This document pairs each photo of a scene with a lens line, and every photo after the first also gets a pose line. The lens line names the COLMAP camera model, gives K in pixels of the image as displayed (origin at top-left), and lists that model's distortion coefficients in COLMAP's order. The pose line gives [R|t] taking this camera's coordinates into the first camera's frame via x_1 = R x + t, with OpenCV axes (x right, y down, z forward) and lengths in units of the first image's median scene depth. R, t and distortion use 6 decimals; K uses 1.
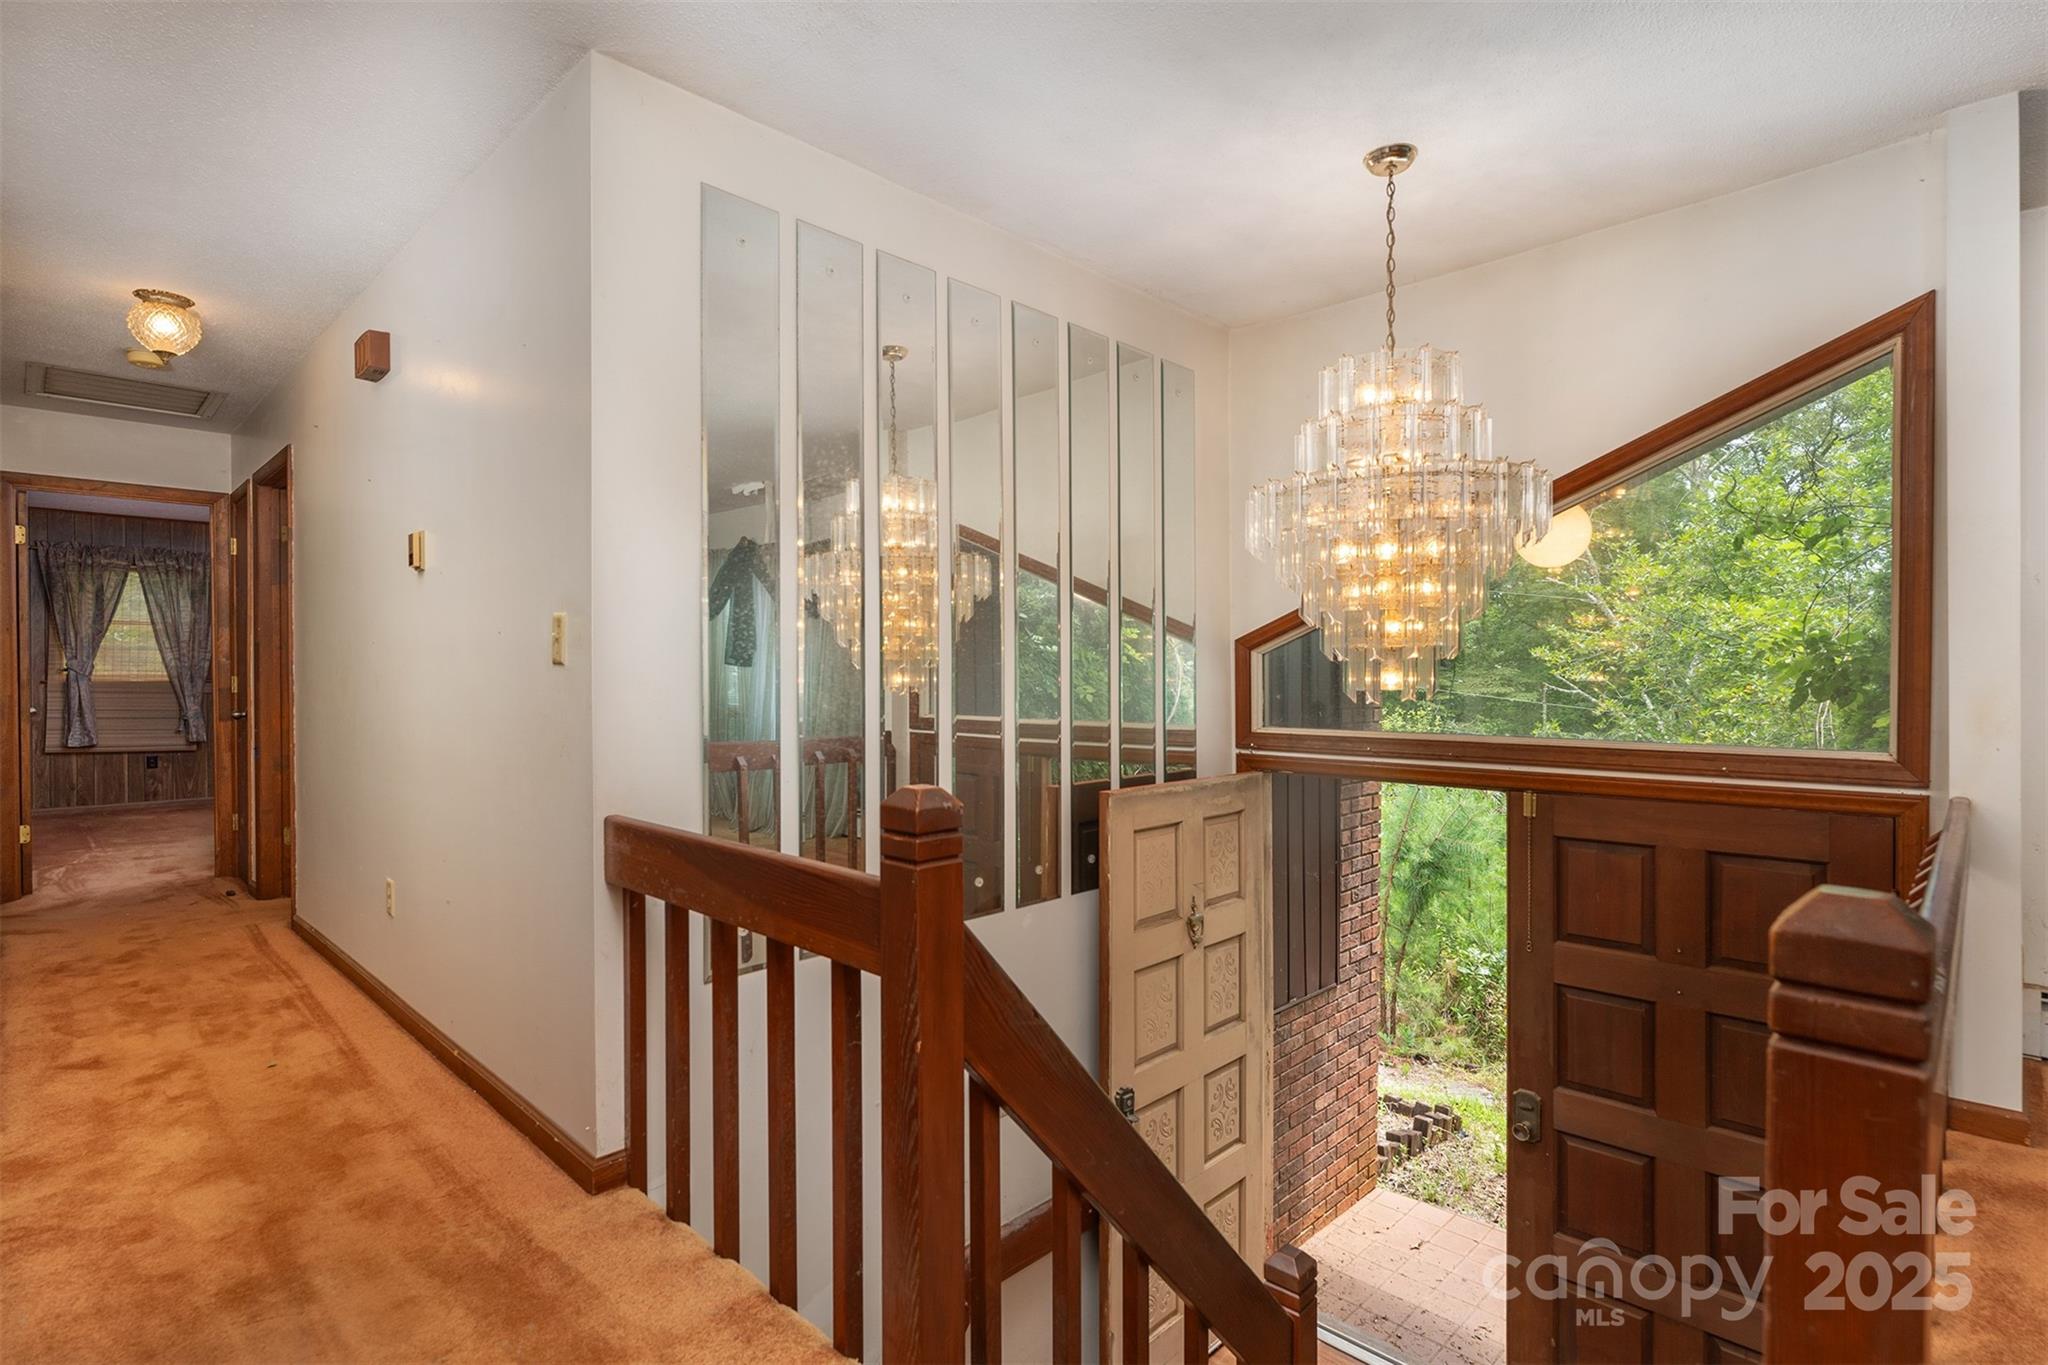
lens RADIAL K [[977.1, 0, 1028.7], [0, 977.1, 690.7], [0, 0, 1]] dist [0.000280, 0.000078]
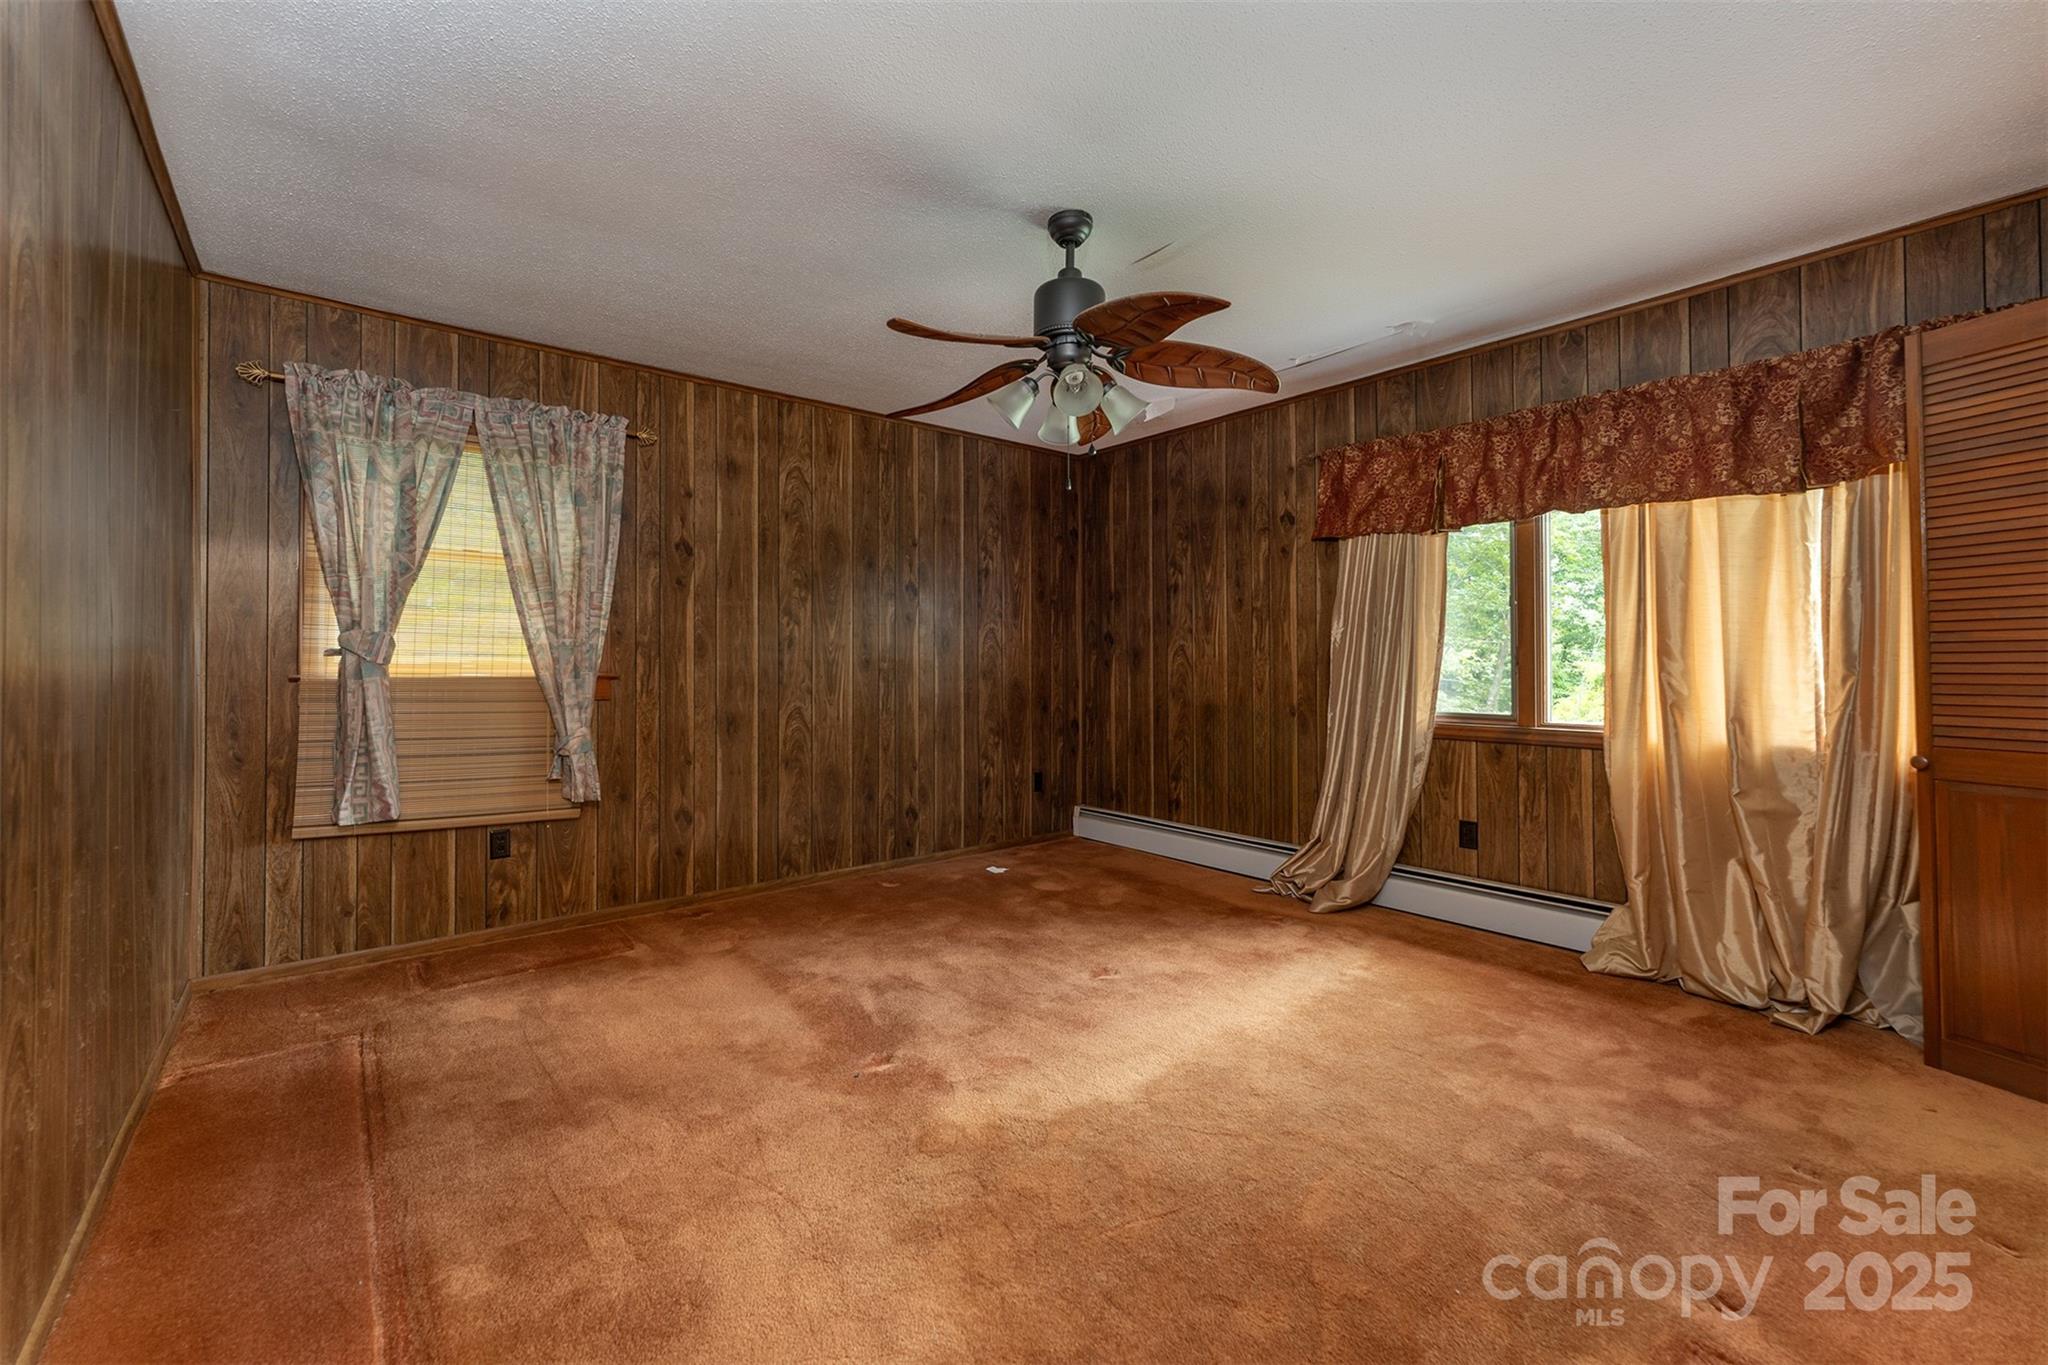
lens RADIAL K [[825.8, 0, 1004.4], [0, 825.8, 684.1], [0, 0, 1]] dist [0.001002, -0.000128]
pose [[0.994203, -0.006135, -0.107342, -0.629464], [0.003181, 0.999612, -0.027664, 0.006192], [0.107471, 0.027162, 0.993837, 0.644986]]
